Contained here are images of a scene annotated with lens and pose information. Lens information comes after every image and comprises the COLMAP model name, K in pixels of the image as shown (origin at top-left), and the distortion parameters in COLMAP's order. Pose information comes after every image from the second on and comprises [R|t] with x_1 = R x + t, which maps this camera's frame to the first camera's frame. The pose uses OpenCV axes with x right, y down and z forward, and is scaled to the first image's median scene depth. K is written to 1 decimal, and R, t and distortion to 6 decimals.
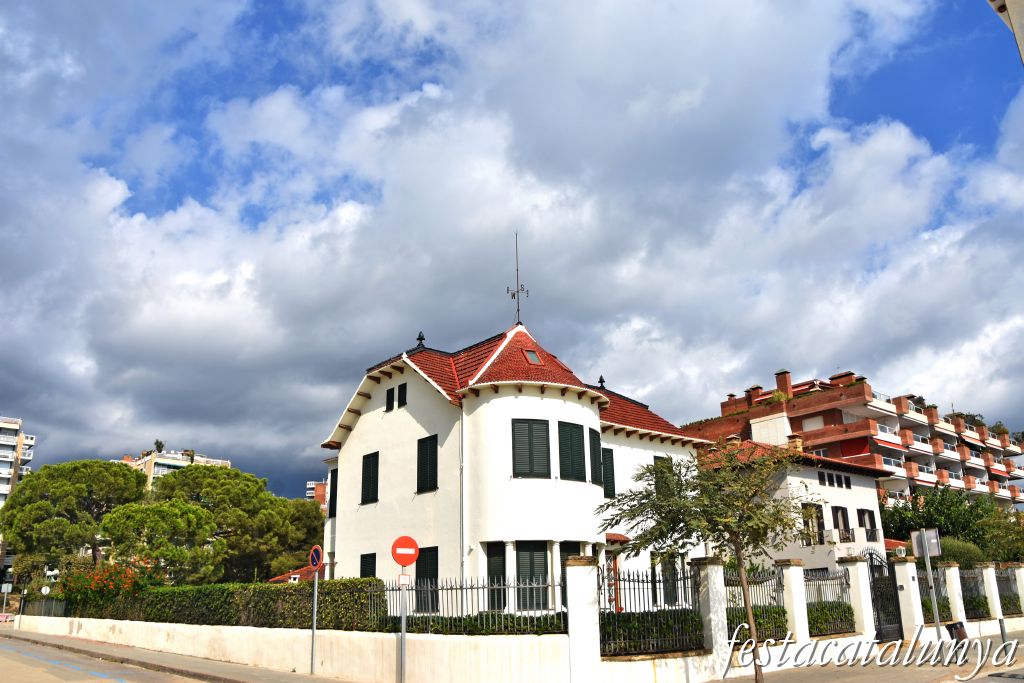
lens RADIAL K [[787.2, 0, 512.0], [0, 787.2, 341.5], [0, 0, 1]] dist [-0.179603, 0.109184]
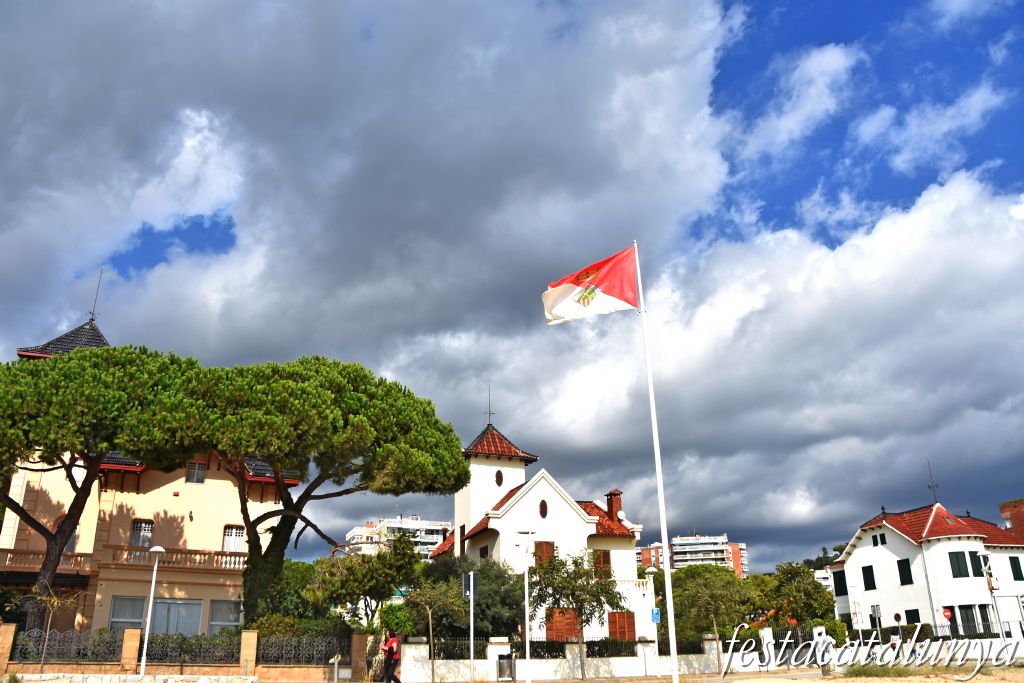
lens RADIAL K [[787.2, 0, 512.0], [0, 787.2, 341.5], [0, 0, 1]] dist [-0.179603, 0.109184]
pose [[0.944242, -0.123587, -0.305178, -0.436959], [0.104195, 0.991406, -0.079100, -0.445622], [0.312331, 0.042892, 0.949004, -1.408693]]
